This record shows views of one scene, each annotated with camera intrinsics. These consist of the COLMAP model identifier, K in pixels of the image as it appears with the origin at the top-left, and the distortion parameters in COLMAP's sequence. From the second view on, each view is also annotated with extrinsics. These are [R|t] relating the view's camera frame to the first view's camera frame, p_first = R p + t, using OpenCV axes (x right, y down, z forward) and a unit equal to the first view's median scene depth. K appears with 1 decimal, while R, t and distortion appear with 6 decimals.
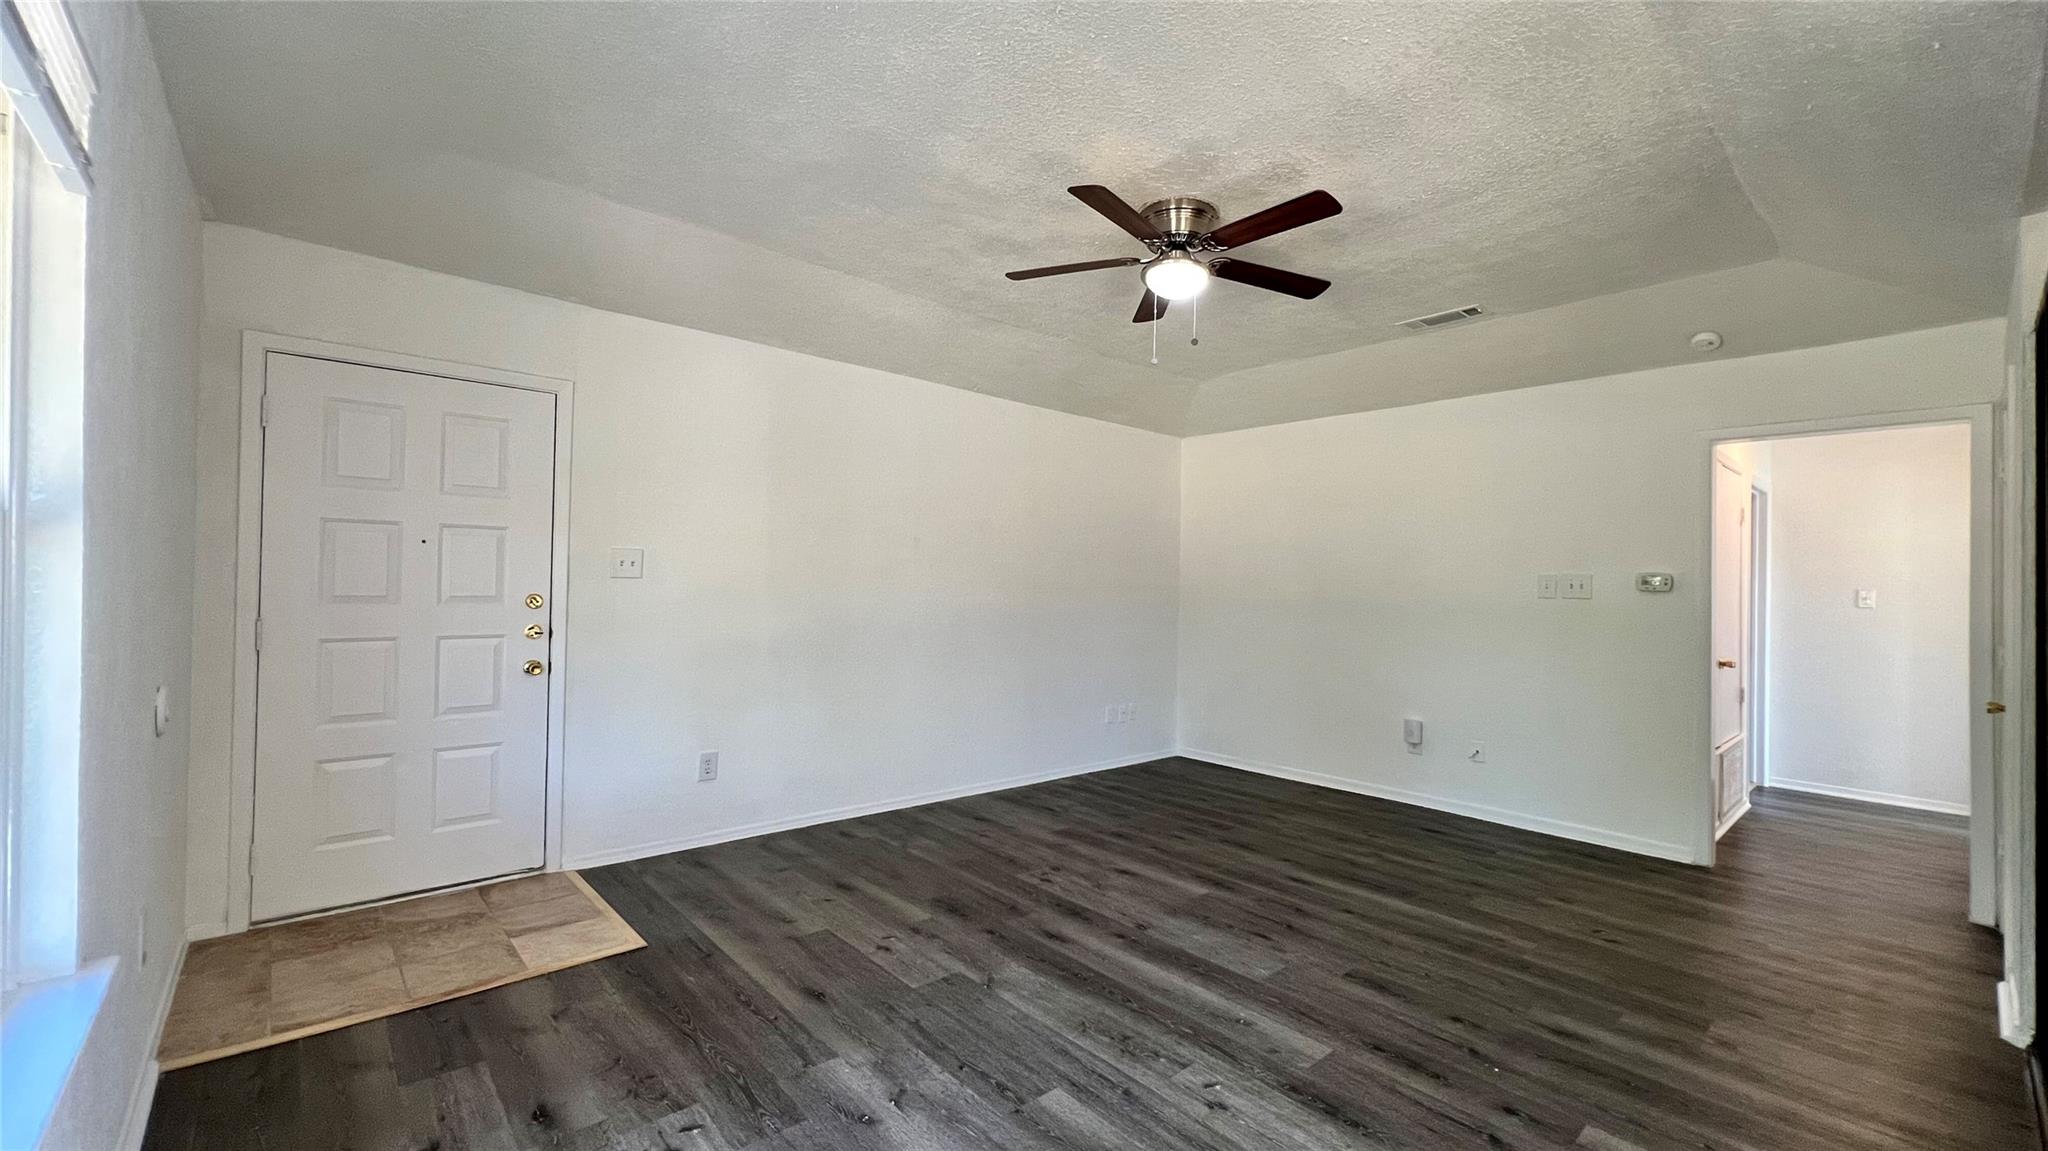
lens RADIAL K [[826.1, 0, 1020.8], [0, 826.1, 572.5], [0, 0, 1]] dist [-0.000724, -0.000136]
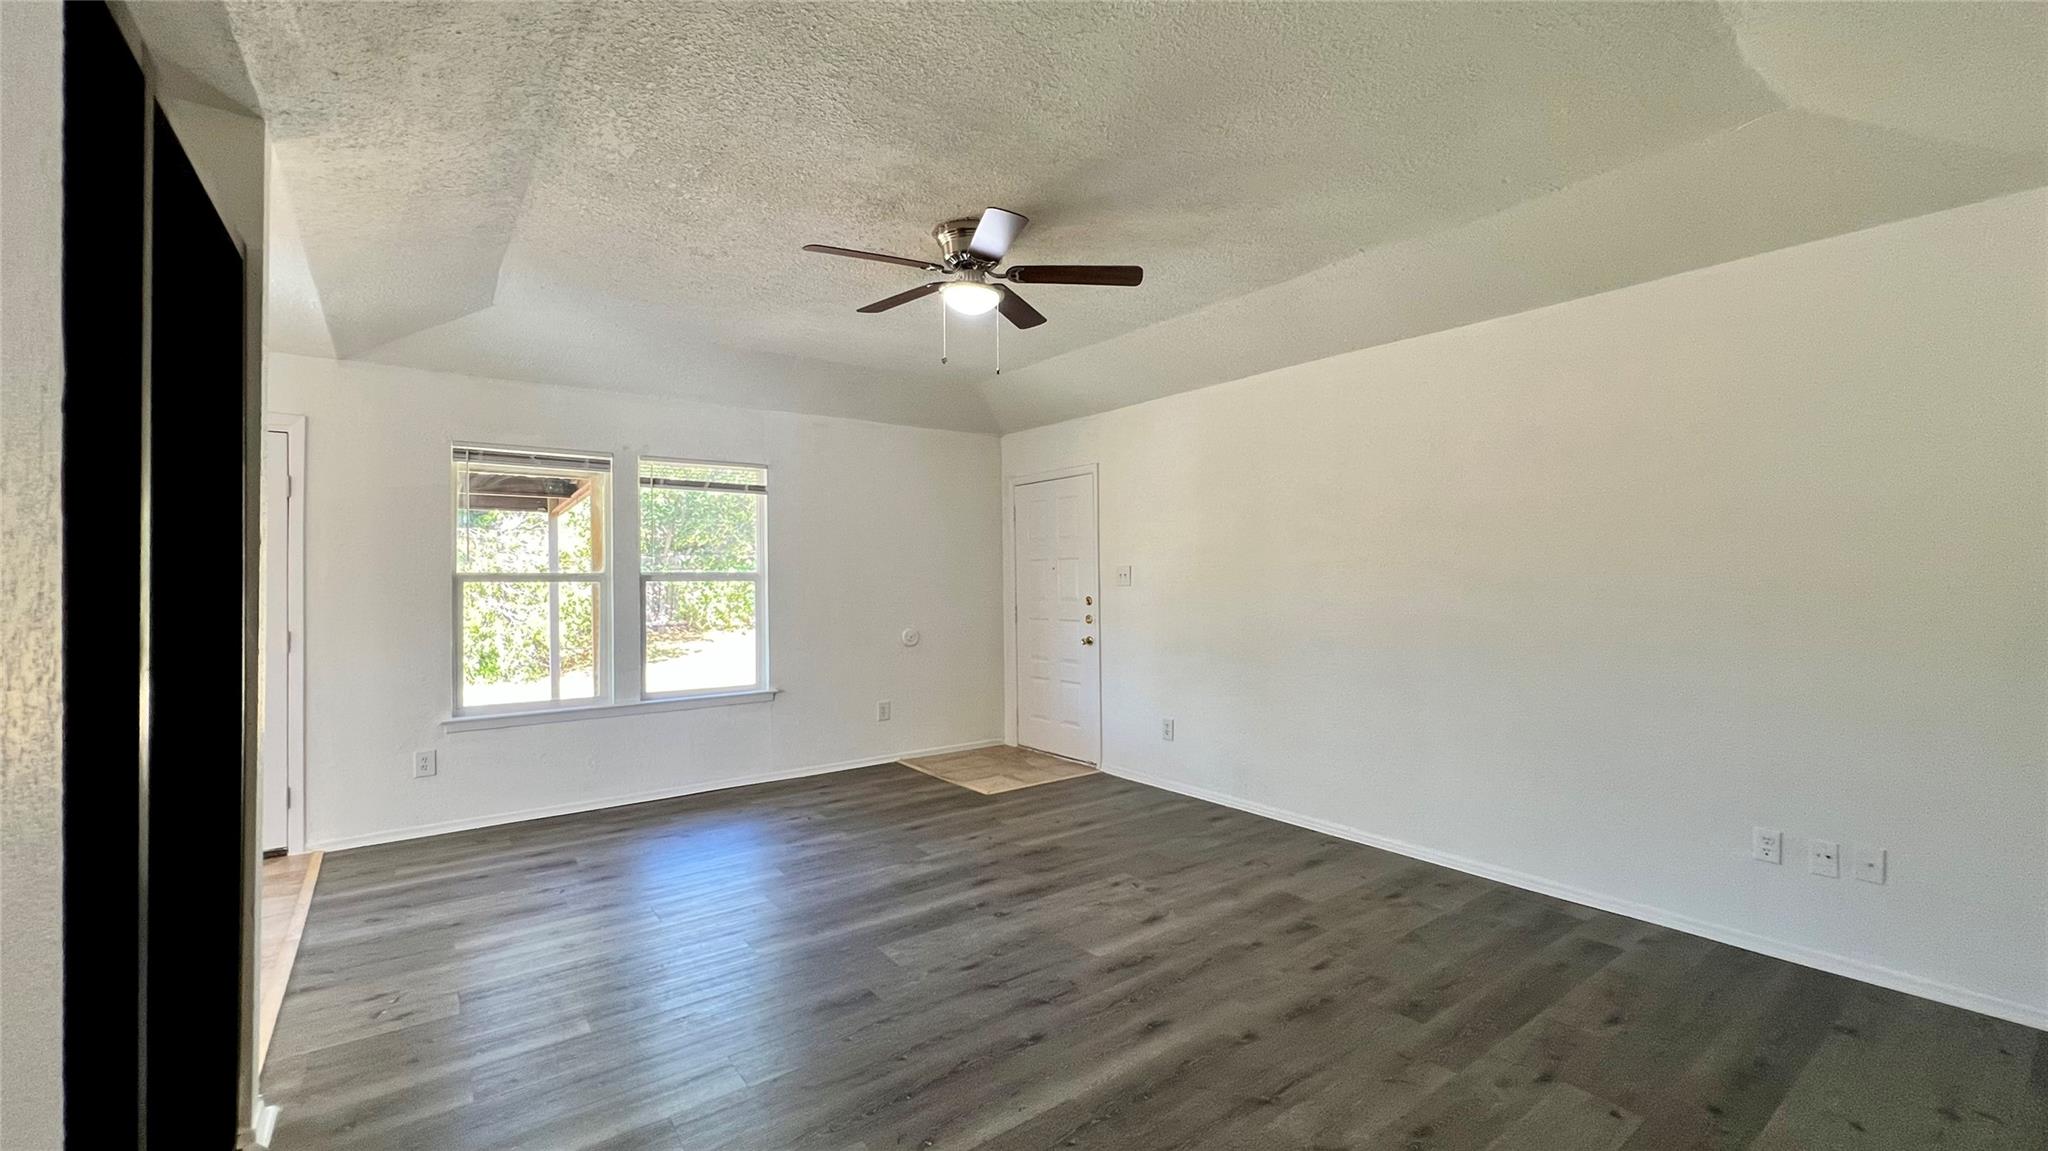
lens RADIAL K [[824.6, 0, 1024.0], [0, 824.6, 575.5], [0, 0, 1]] dist [-0.002014, -0.000167]
pose [[-0.085285, -0.026878, -0.995994, 1.101837], [0.022309, 0.999334, -0.028878, 0.028870], [0.996107, -0.024683, -0.084629, 1.041009]]
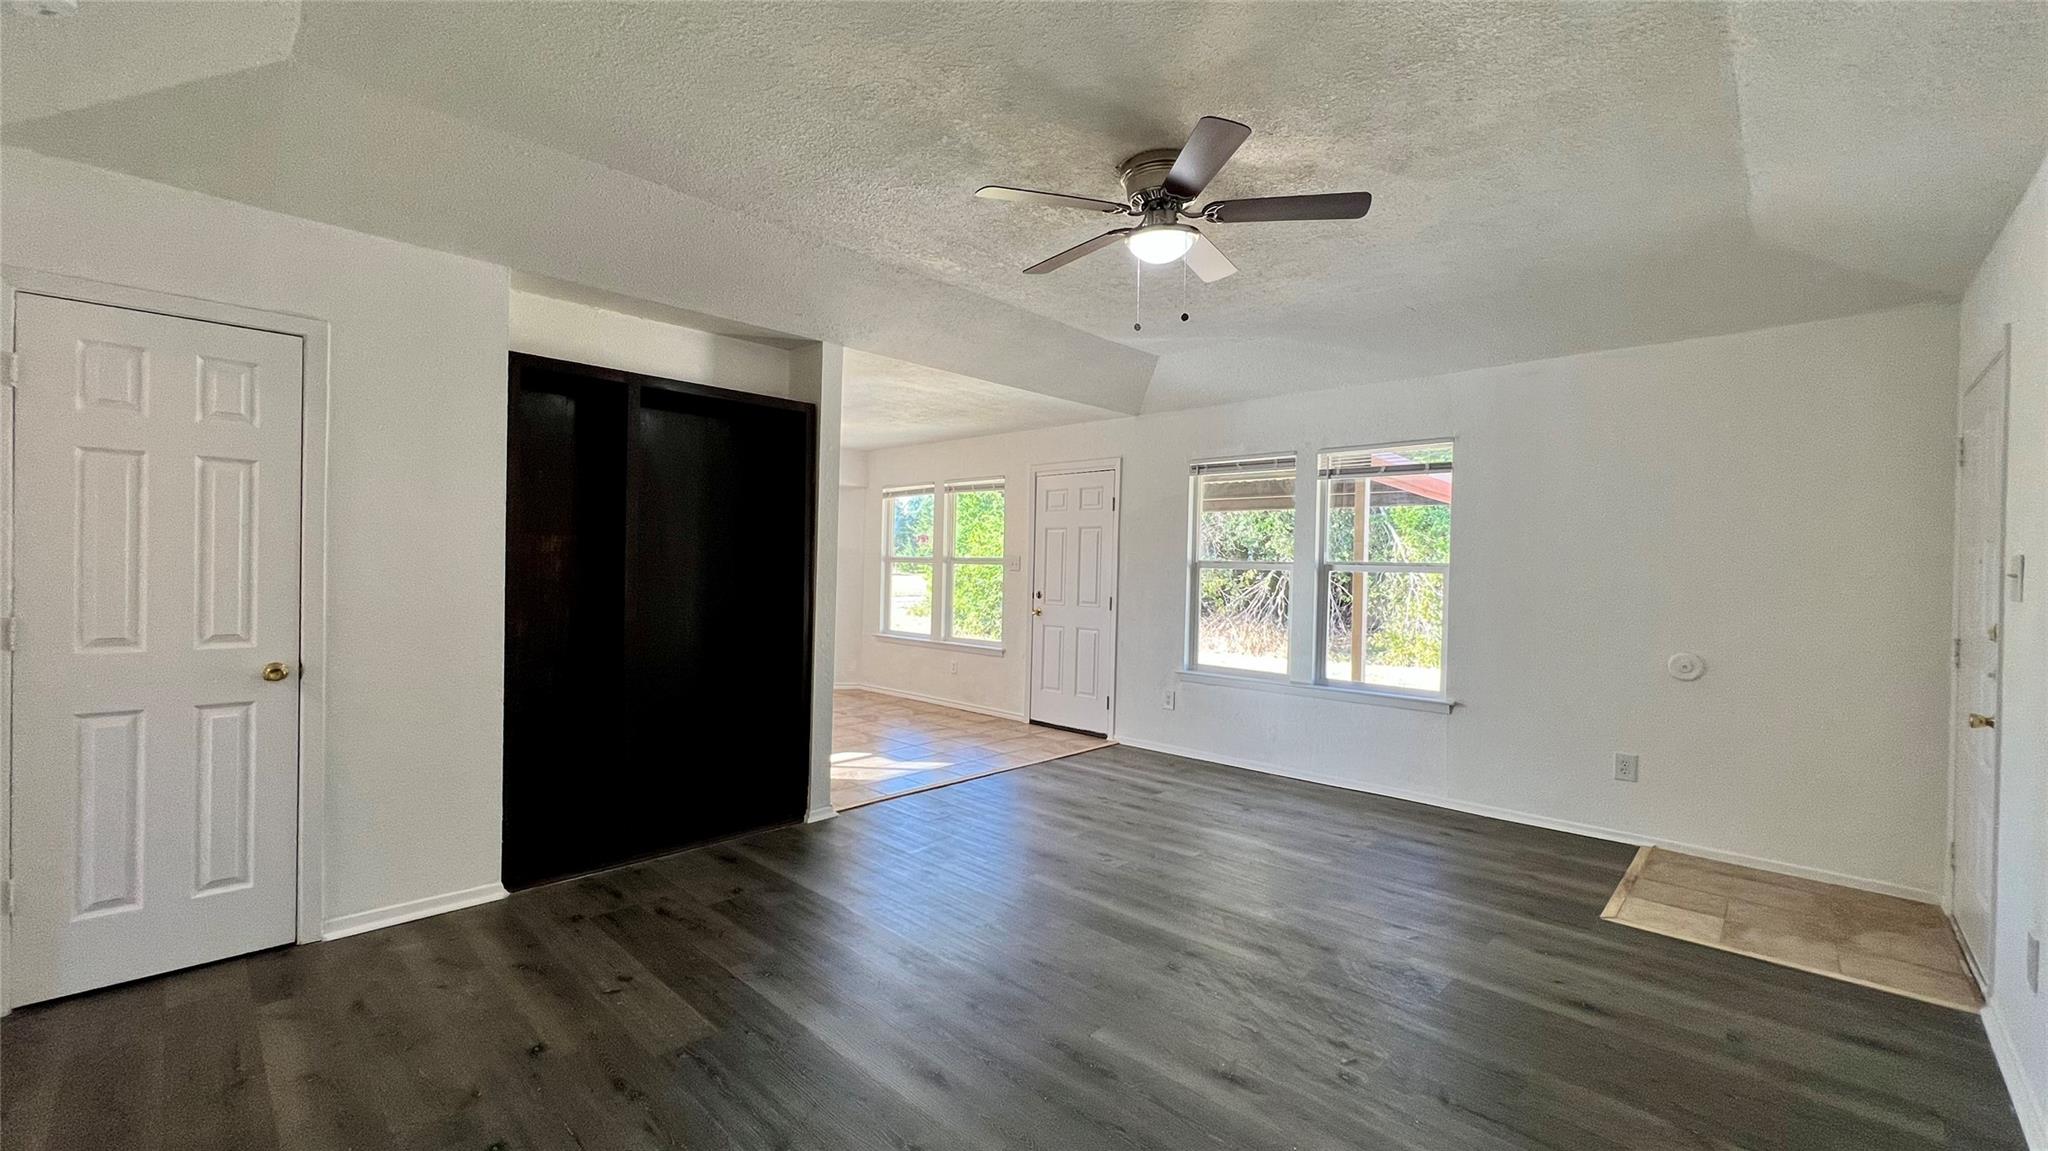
lens RADIAL K [[826.1, 0, 1020.8], [0, 826.1, 572.5], [0, 0, 1]] dist [-0.000724, -0.000136]
pose [[-0.995624, -0.040322, -0.084308, 0.368181], [-0.039675, 0.999169, -0.009335, 0.021928], [0.084615, -0.005949, -0.996396, 1.719866]]
